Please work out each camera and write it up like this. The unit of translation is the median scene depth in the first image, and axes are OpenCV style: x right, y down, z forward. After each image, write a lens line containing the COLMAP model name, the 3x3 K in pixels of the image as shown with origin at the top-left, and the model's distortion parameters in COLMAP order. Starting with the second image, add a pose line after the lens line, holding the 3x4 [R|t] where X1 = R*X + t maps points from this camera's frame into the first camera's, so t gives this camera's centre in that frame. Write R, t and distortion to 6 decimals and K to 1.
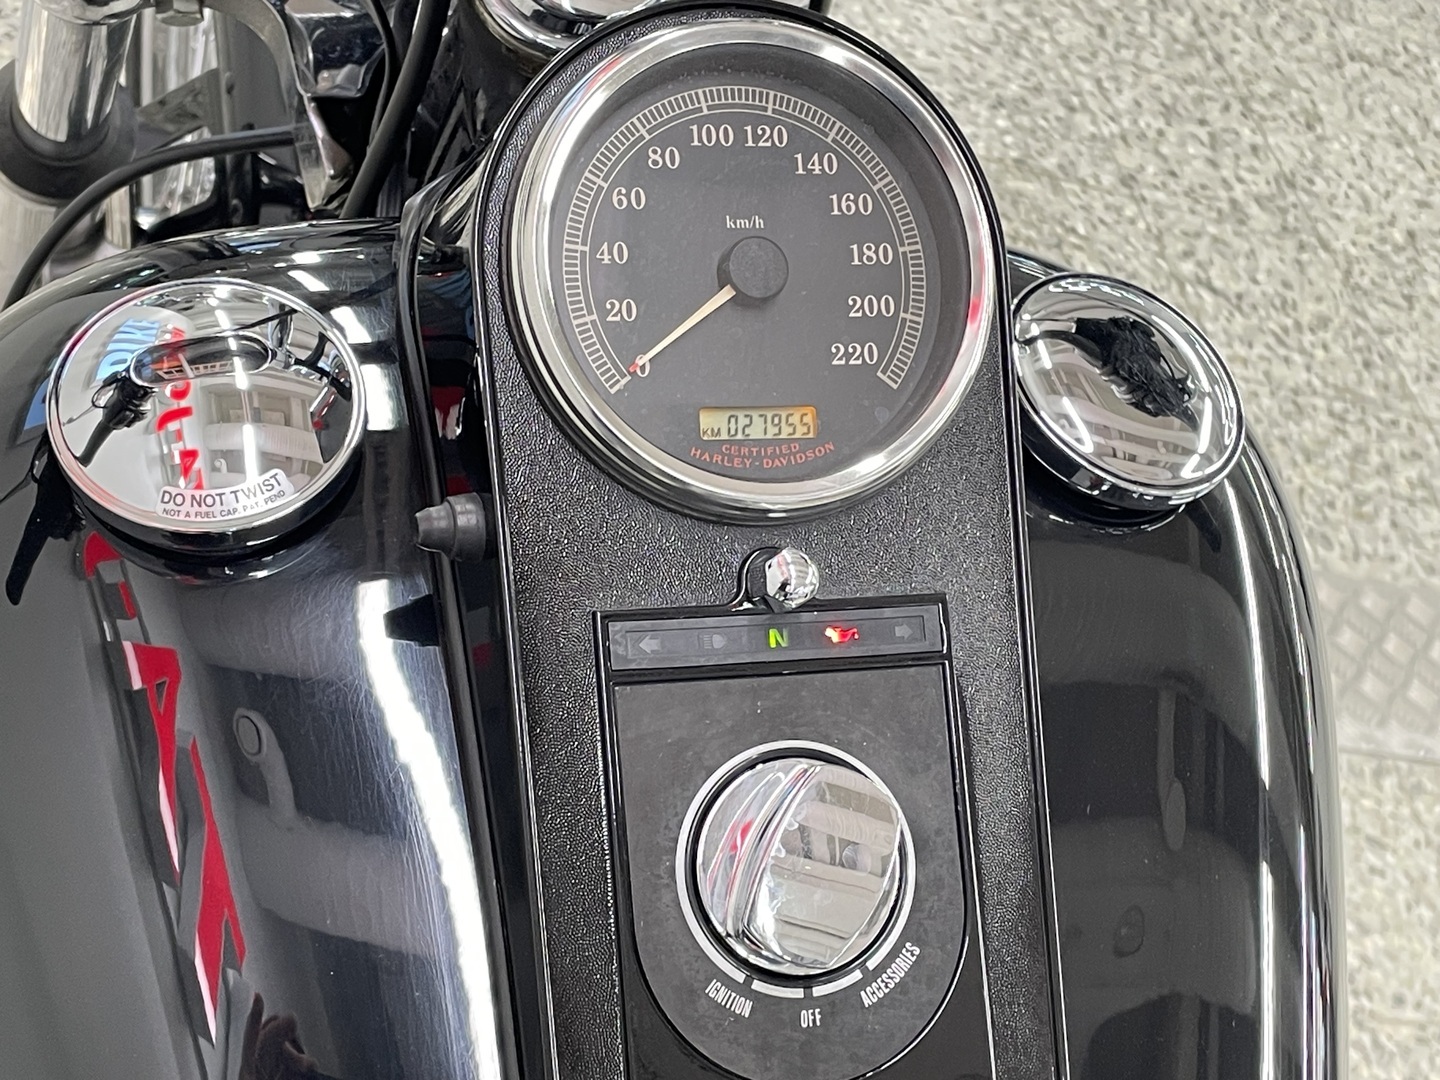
lens RADIAL K [[2384.9, 0, 726.7], [0, 2384.9, 544.1], [0, 0, 1]] dist [0.086925, 0.000000]
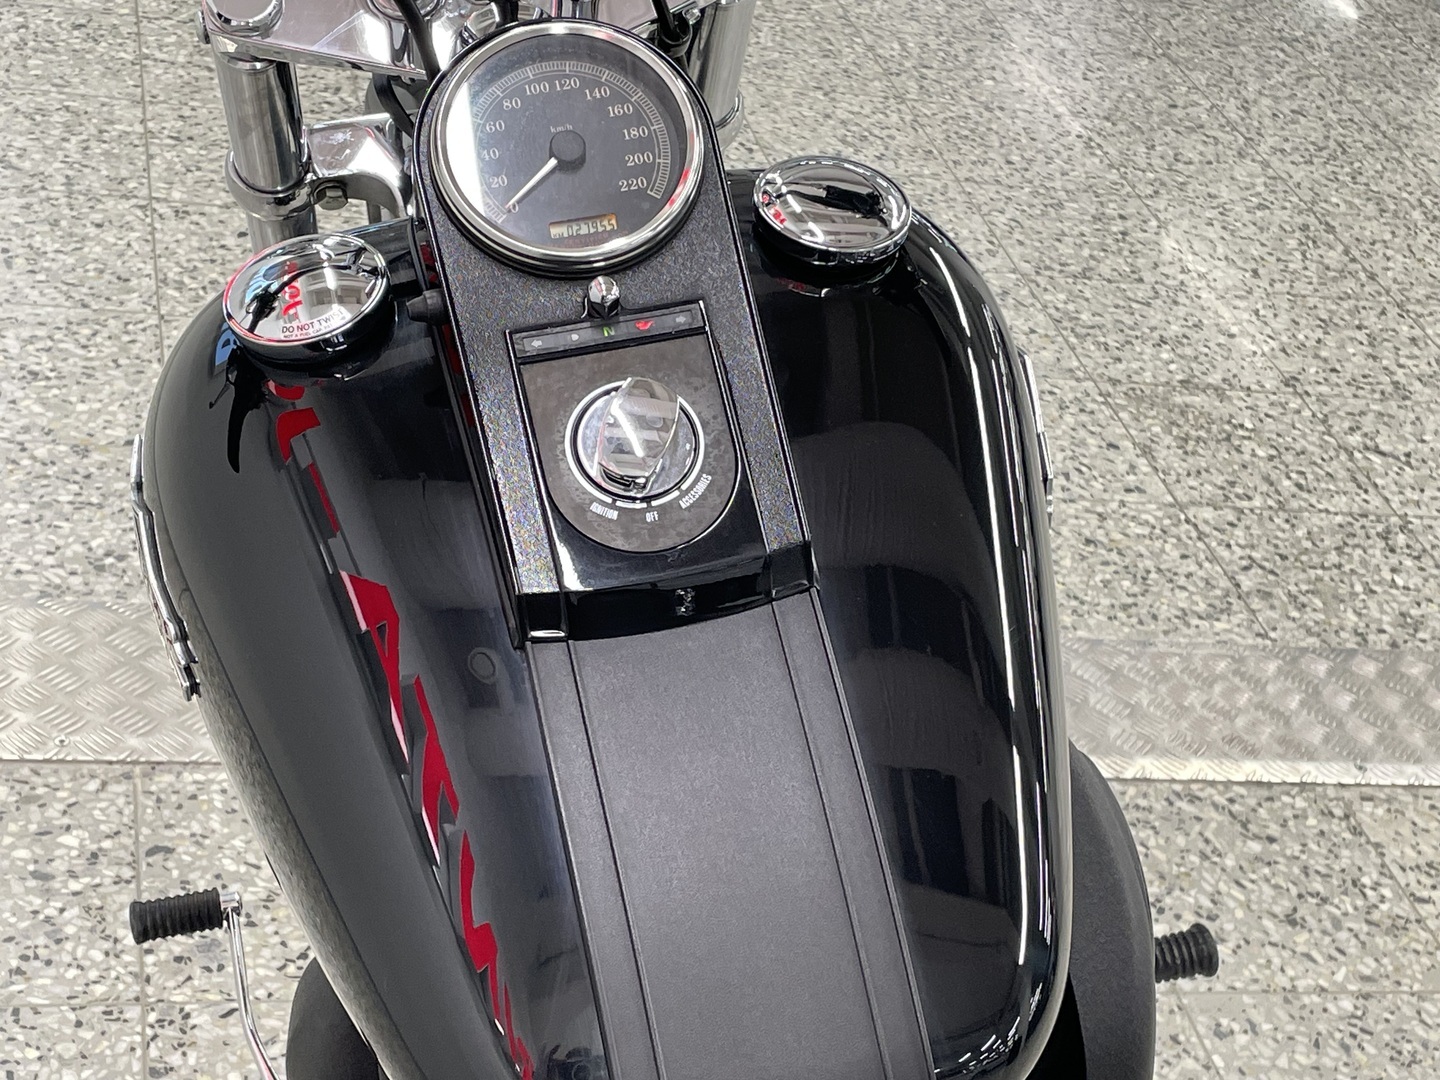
lens RADIAL K [[2384.9, 0, 718.5], [0, 2384.9, 537.0], [0, 0, 1]] dist [0.086925, 0.000000]
pose [[0.966274, -0.204017, -0.157135, 0.070207], [0.168913, 0.962724, -0.211259, 0.116114], [0.194379, 0.177592, 0.964717, -0.140753]]
